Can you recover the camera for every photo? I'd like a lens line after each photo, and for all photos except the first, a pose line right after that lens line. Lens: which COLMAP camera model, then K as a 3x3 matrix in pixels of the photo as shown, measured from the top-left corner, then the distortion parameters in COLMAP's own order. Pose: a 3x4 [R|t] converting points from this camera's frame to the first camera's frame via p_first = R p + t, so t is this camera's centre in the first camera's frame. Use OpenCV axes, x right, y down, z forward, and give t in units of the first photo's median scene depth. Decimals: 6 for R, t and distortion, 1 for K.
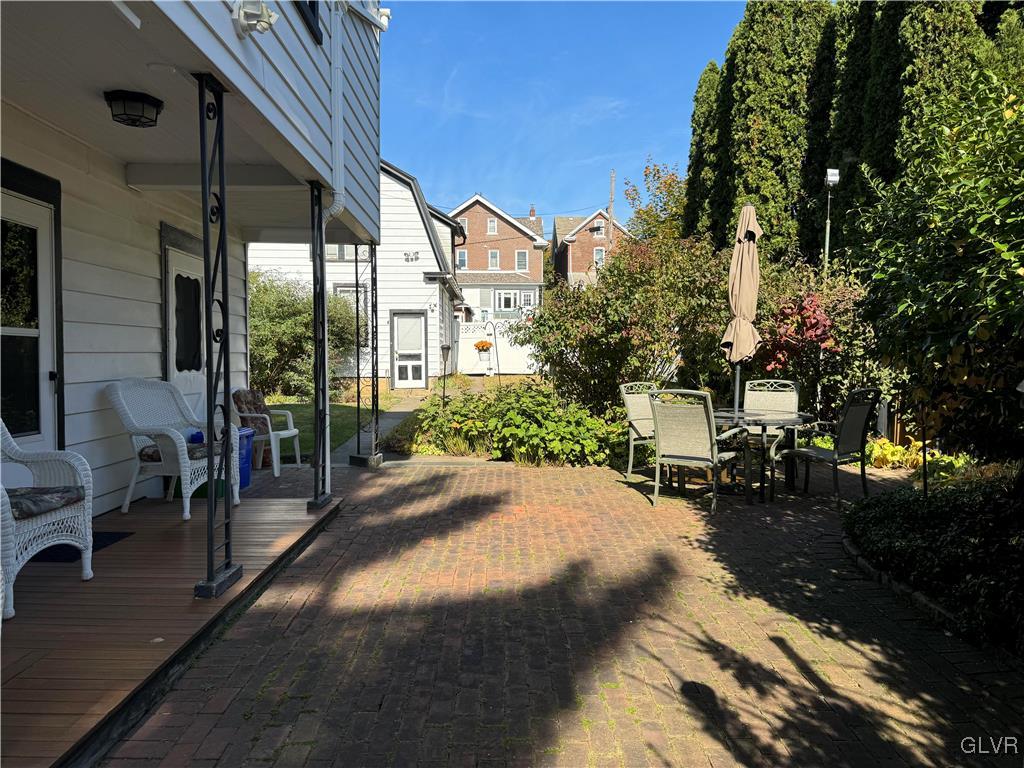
lens RADIAL K [[713.6, 0, 513.2], [0, 713.6, 381.5], [0, 0, 1]] dist [0.120771, -0.167749]
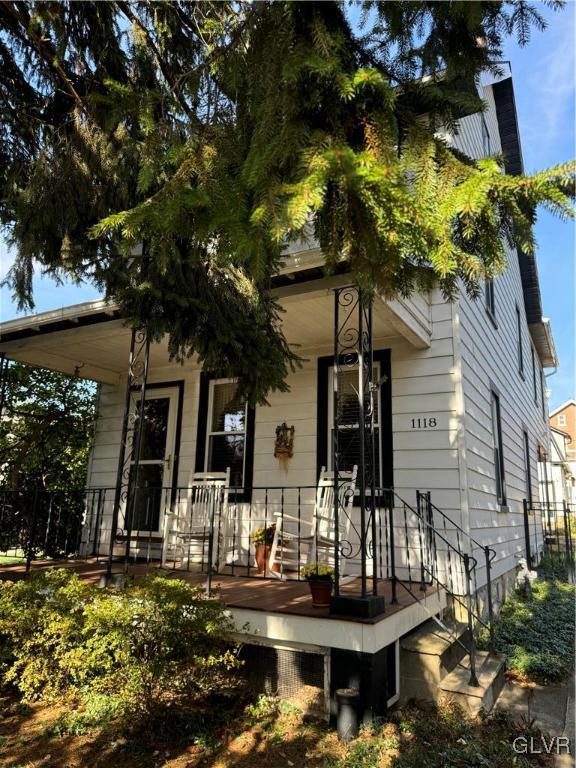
lens RADIAL K [[535.2, 0, 283.7], [0, 535.2, 390.2], [0, 0, 1]] dist [0.120771, -0.167749]
pose [[0.862532, -0.082293, -0.499267, 0.002274], [-0.045508, 0.970072, -0.238514, 0.018688], [0.503953, 0.228446, 0.832973, -0.243052]]
